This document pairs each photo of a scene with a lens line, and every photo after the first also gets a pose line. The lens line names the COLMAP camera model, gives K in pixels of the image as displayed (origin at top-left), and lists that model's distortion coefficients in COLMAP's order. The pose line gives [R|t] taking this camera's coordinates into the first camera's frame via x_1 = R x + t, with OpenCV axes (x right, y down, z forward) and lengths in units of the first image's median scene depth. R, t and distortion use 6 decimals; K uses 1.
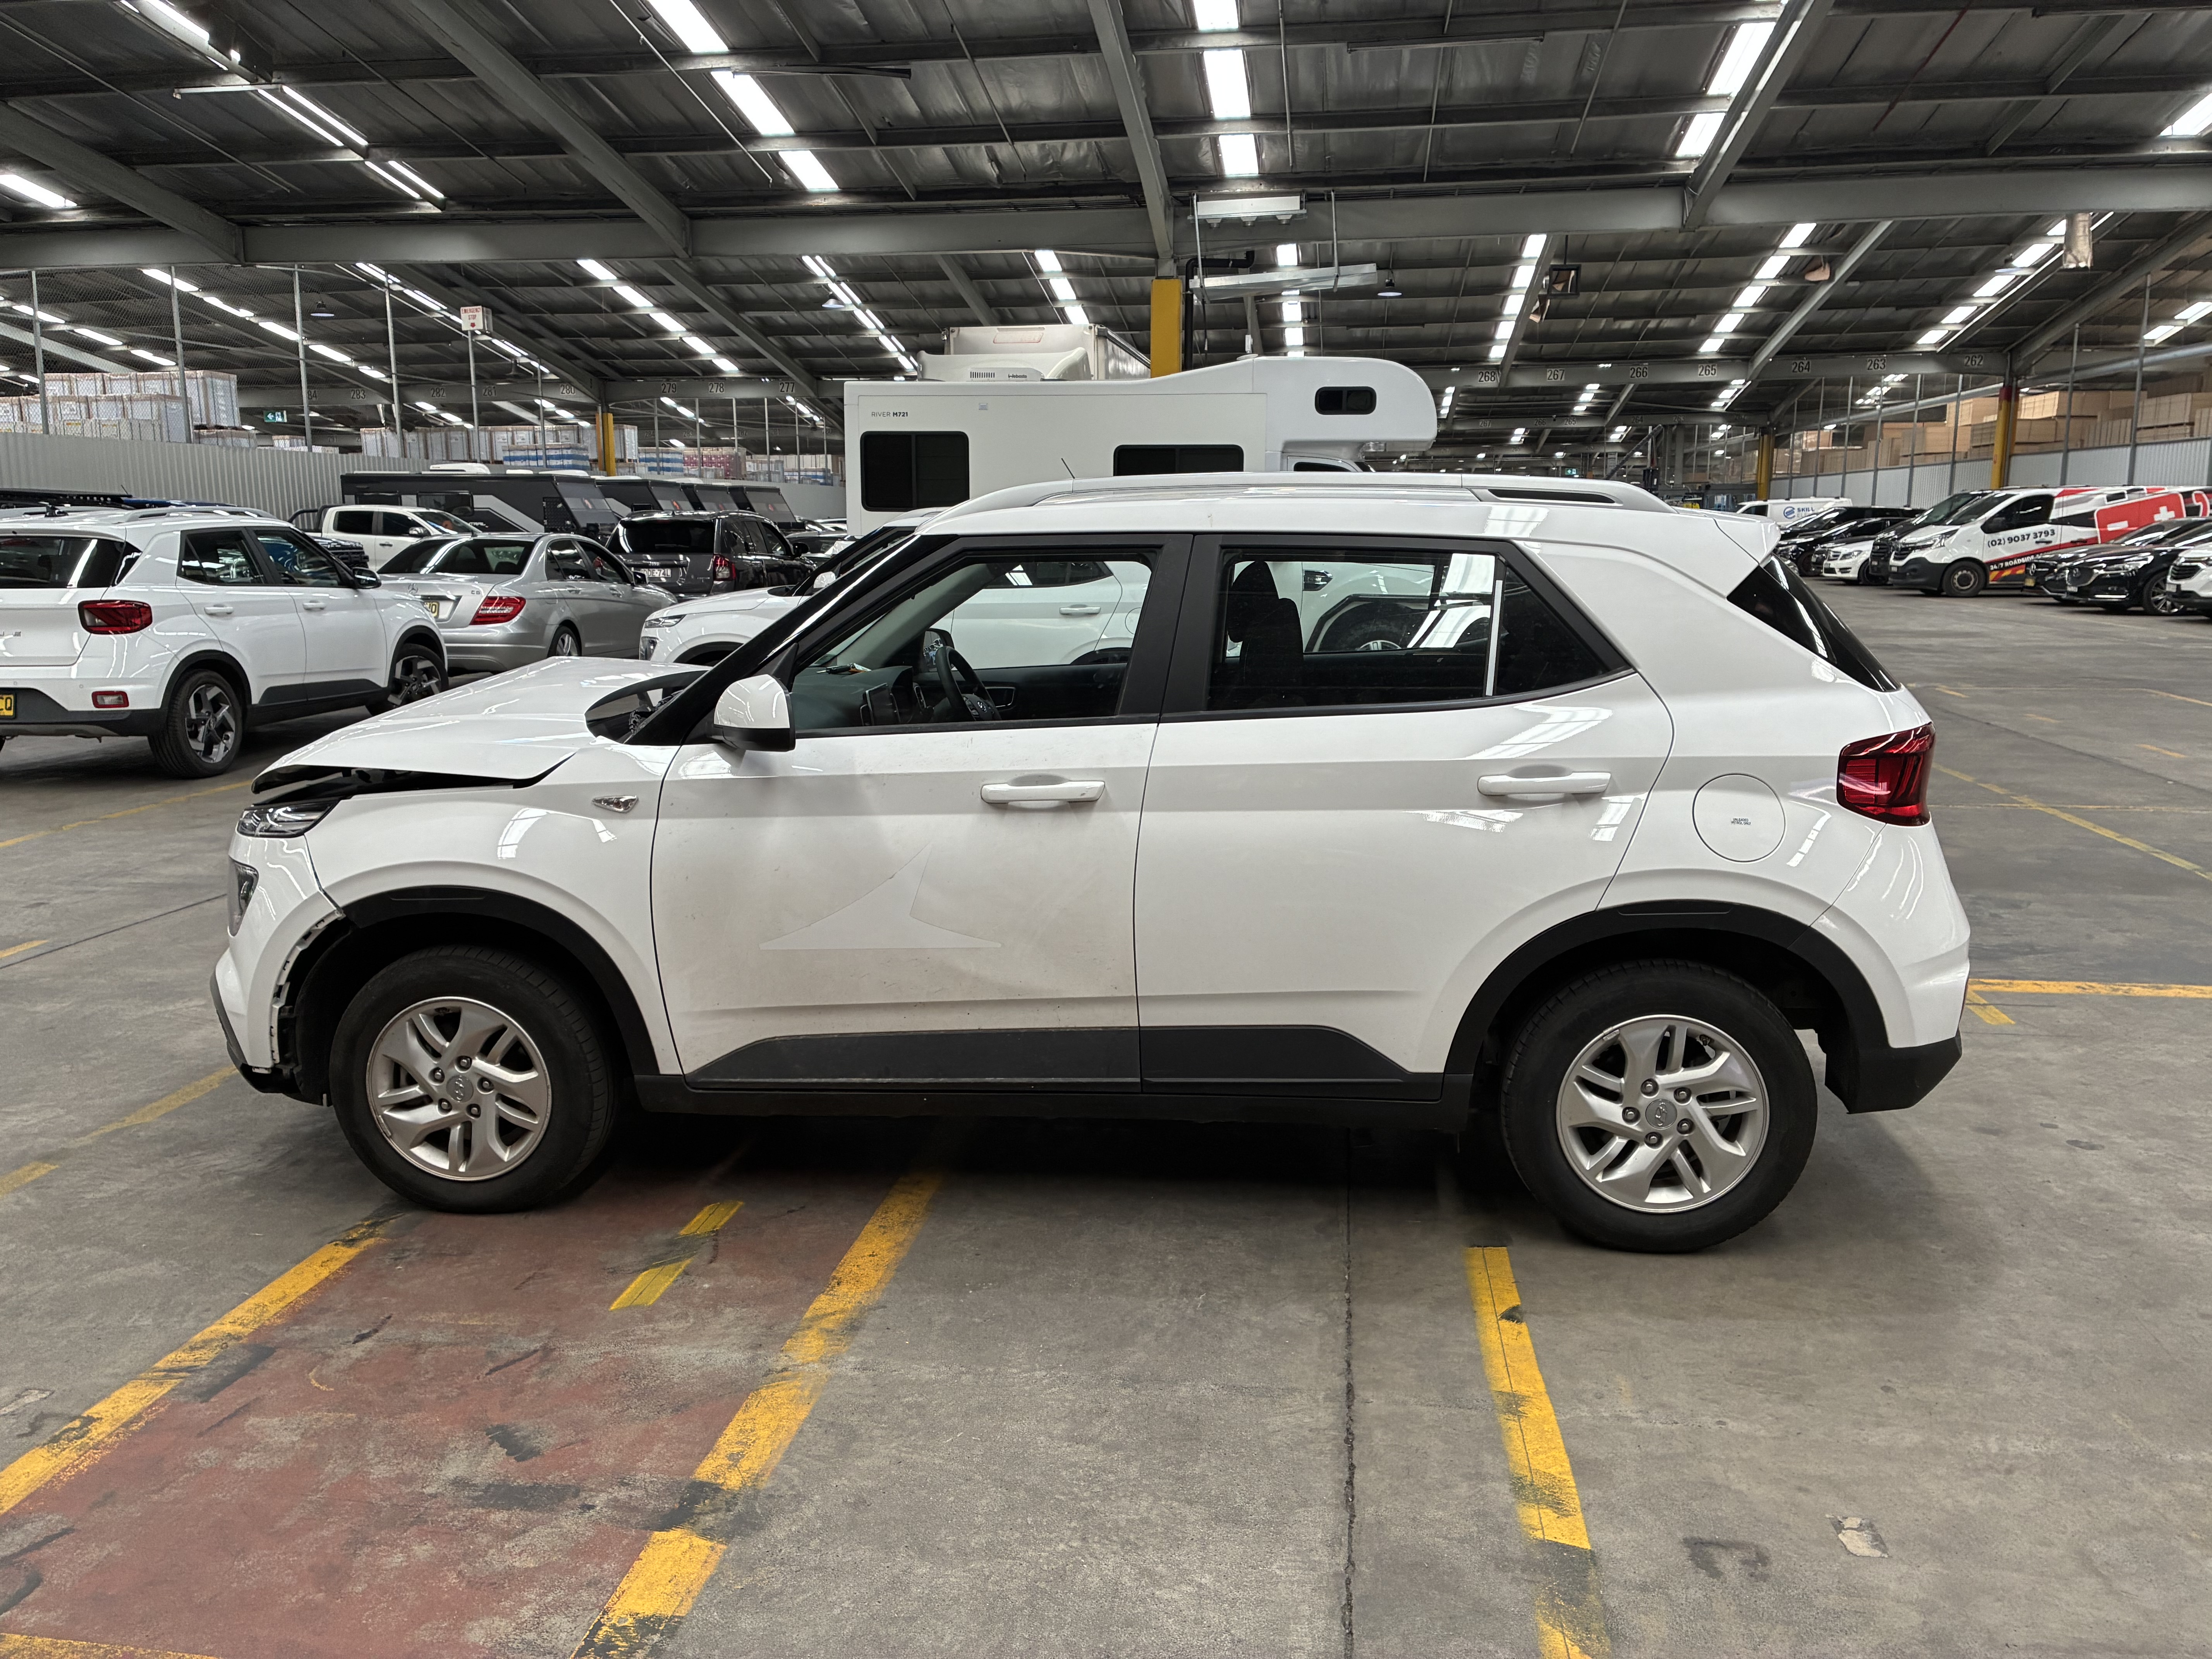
lens RADIAL K [[1667.2, 0, 1101.5], [0, 1667.2, 821.5], [0, 0, 1]] dist [0.076467, -0.095186]
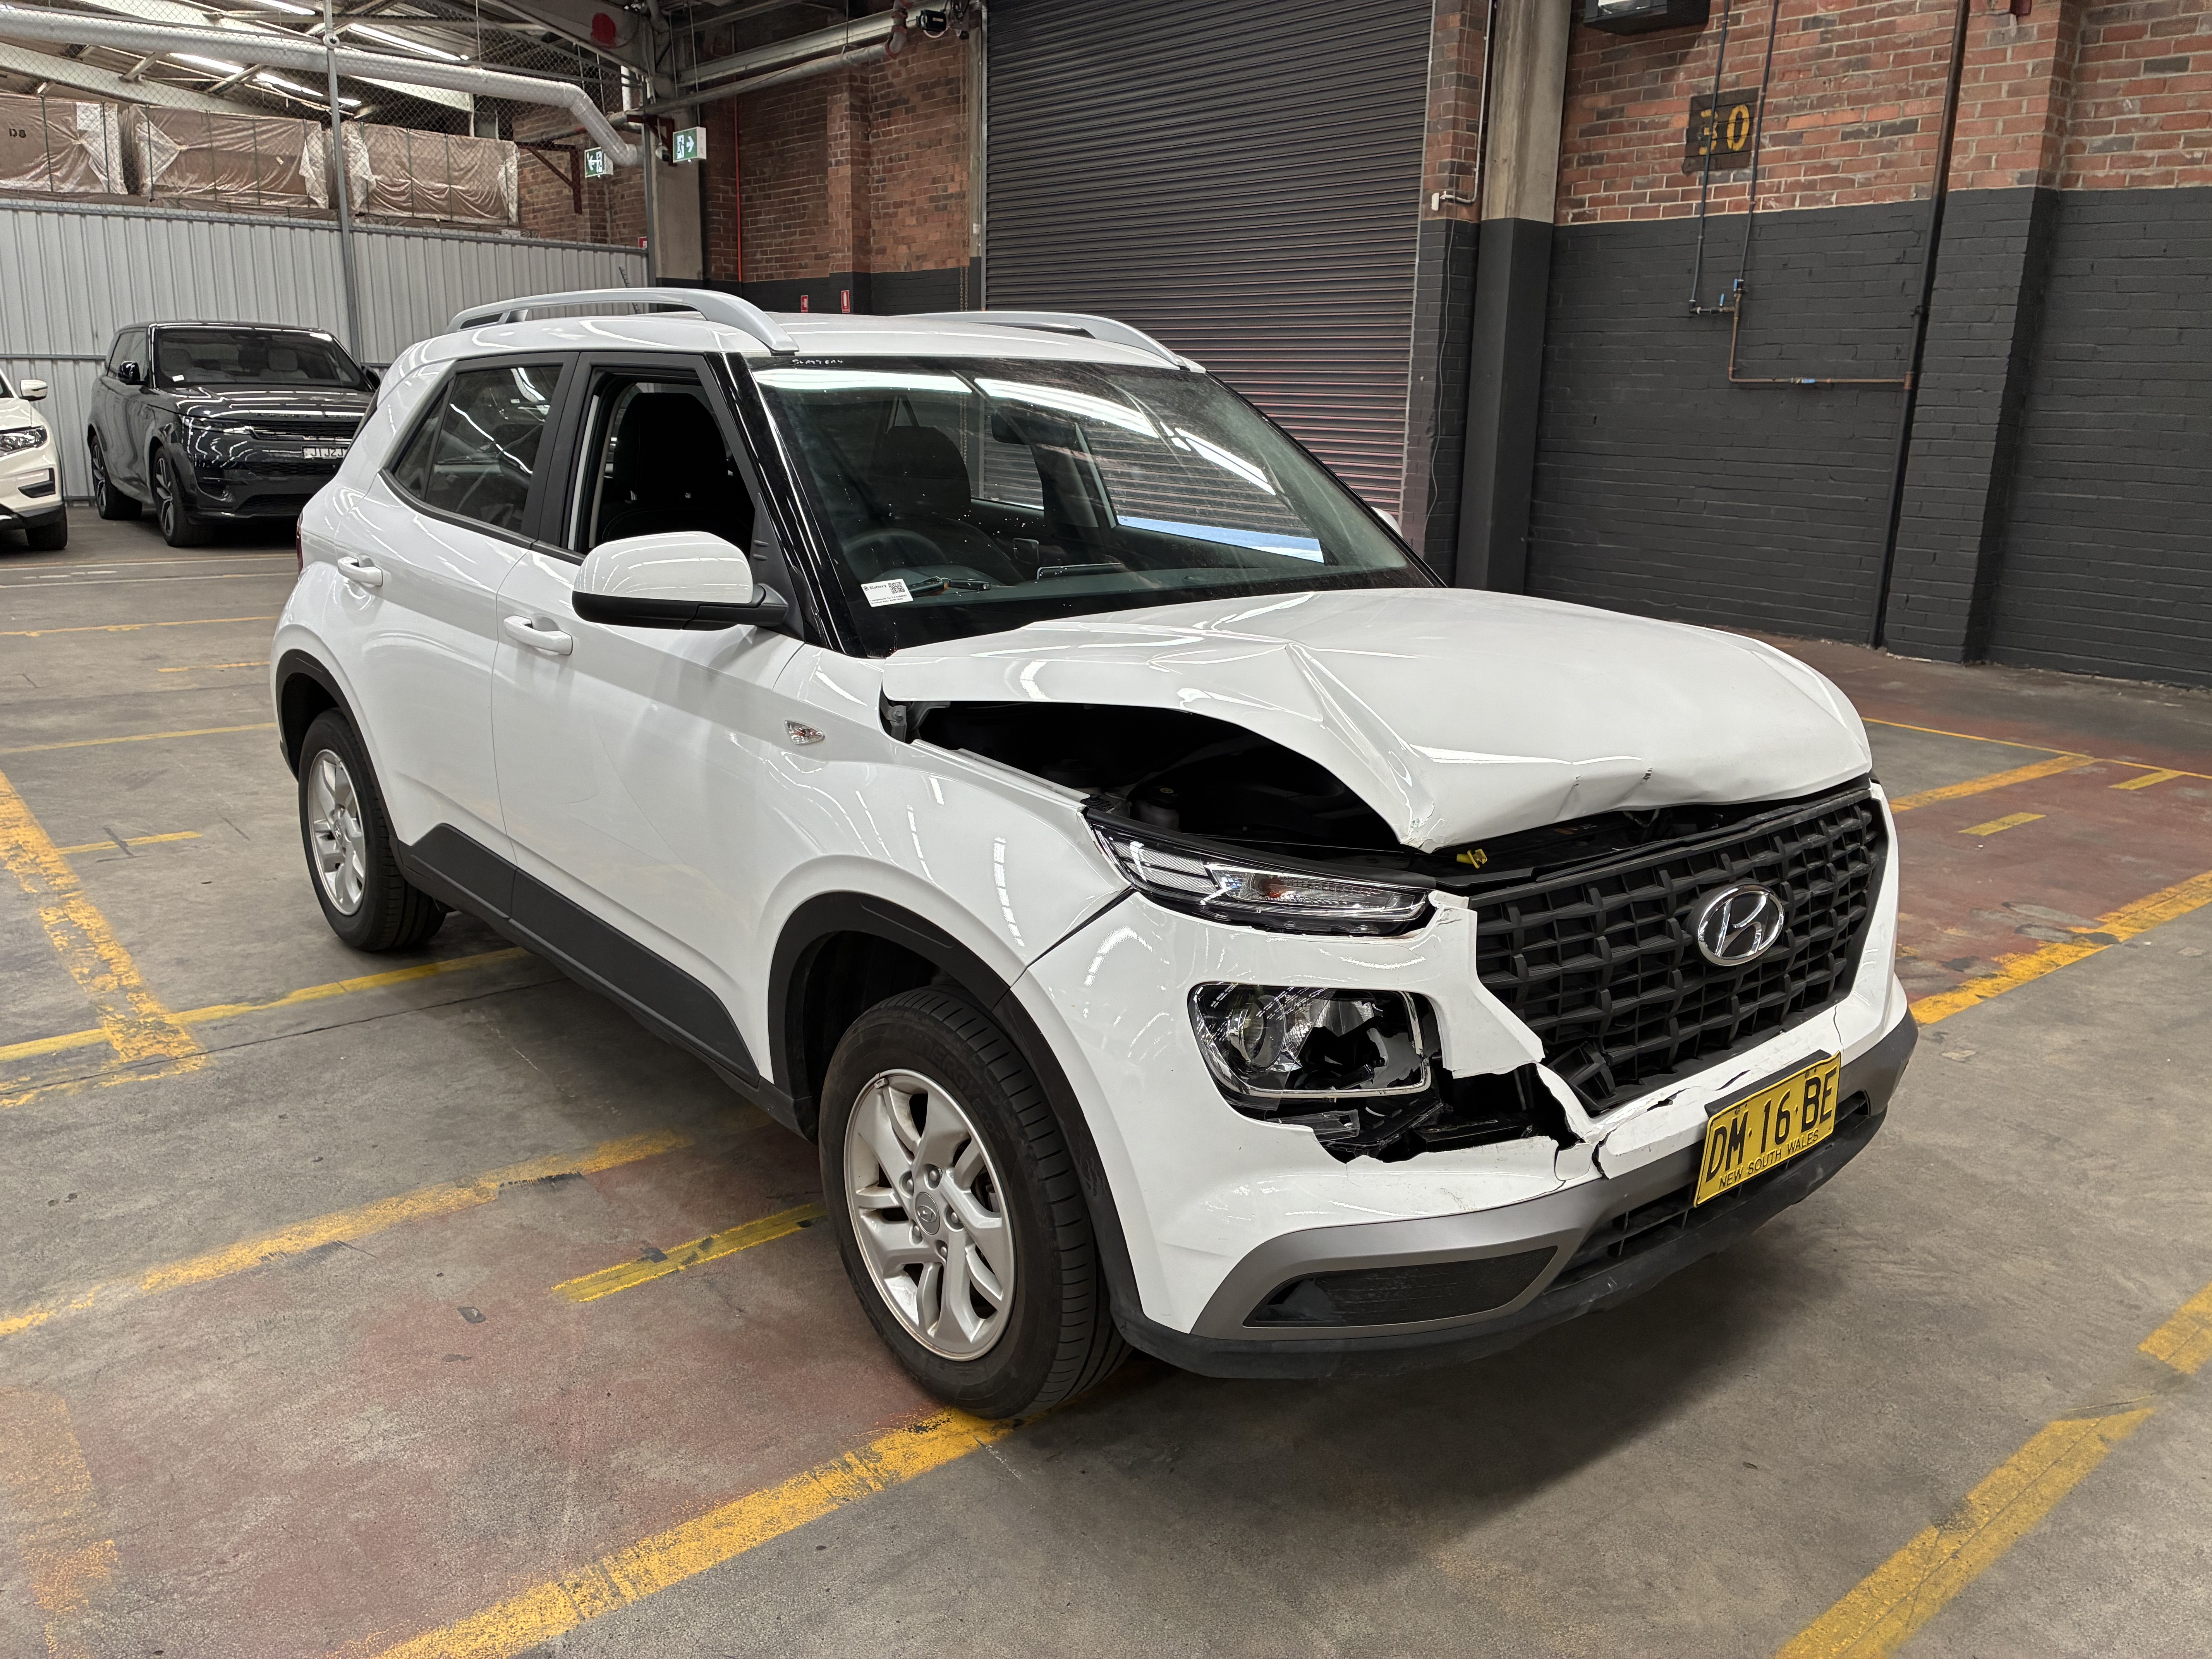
lens RADIAL K [[1667.2, 0, 1101.5], [0, 1667.2, 821.5], [0, 0, 1]] dist [0.076467, -0.095186]
pose [[-0.728953, -0.181009, 0.660200, -0.290963], [0.101630, 0.925107, 0.365853, -0.108724], [-0.676978, 0.333786, -0.655963, 0.662489]]
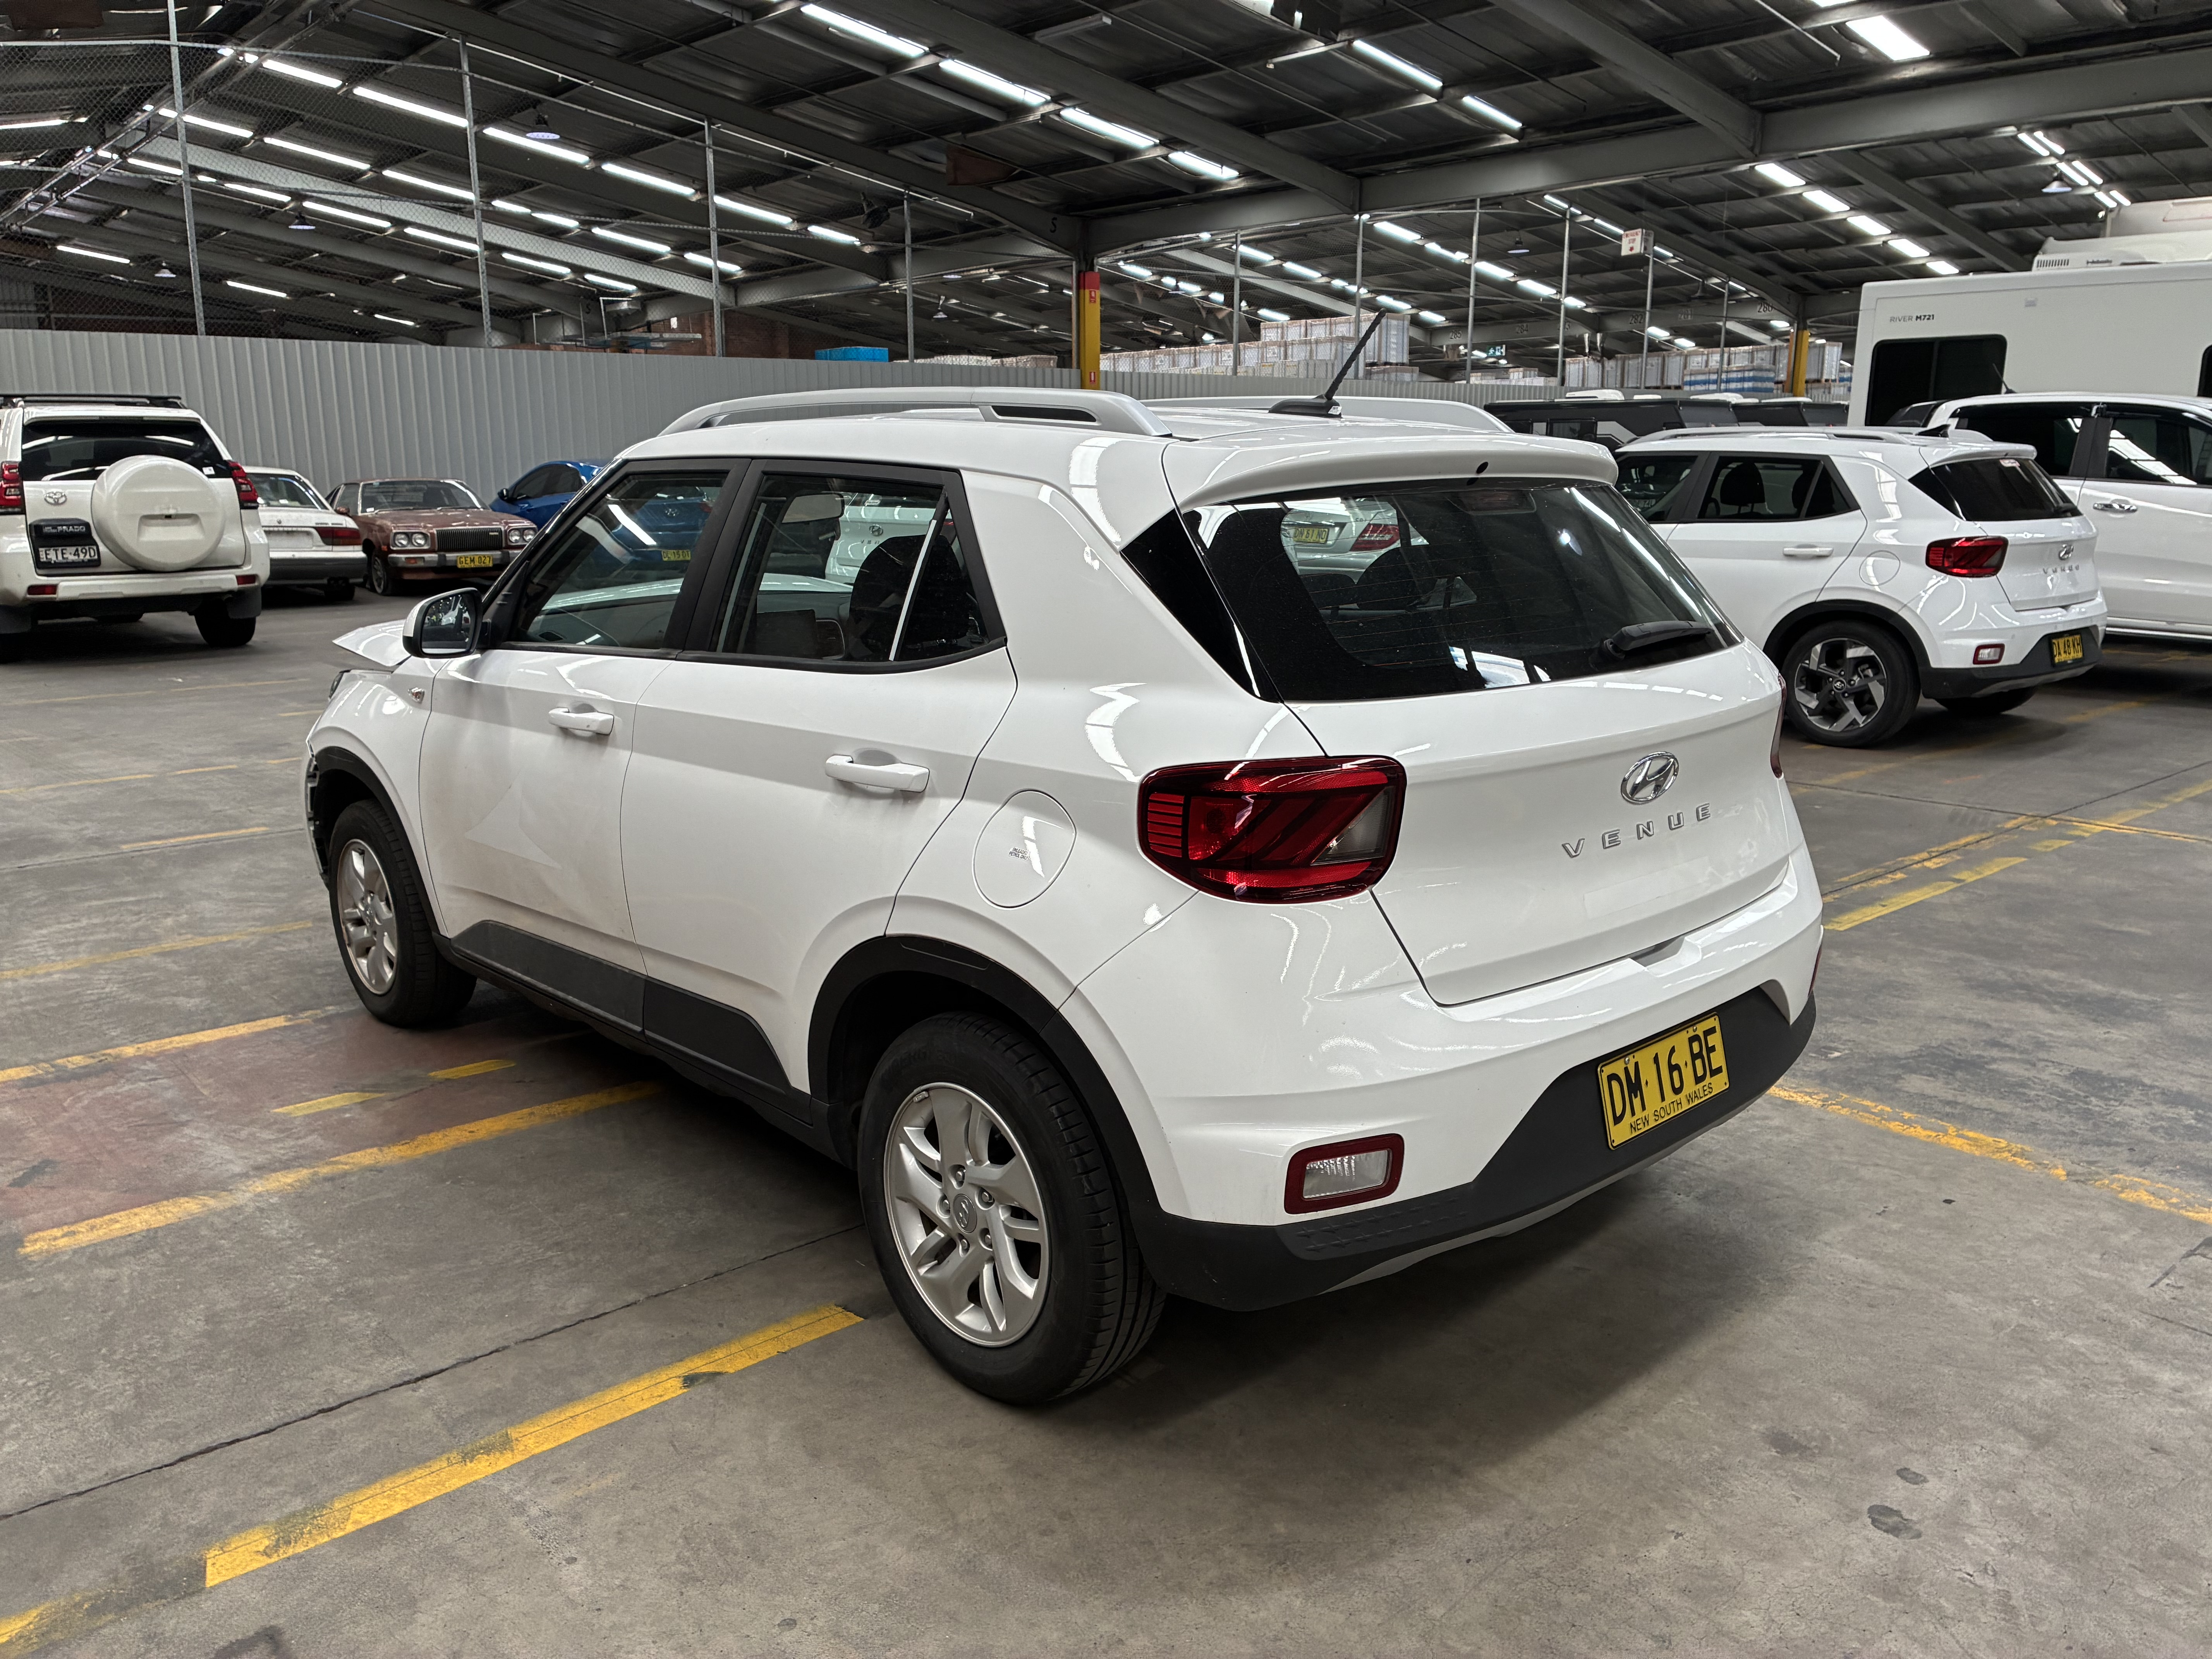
lens RADIAL K [[1667.2, 0, 1101.5], [0, 1667.2, 821.5], [0, 0, 1]] dist [0.076467, -0.095186]
pose [[0.750718, 0.141115, -0.645375, 0.293903], [-0.114026, 0.989936, 0.083818, -0.026758], [0.650708, 0.010666, 0.759253, 0.154340]]
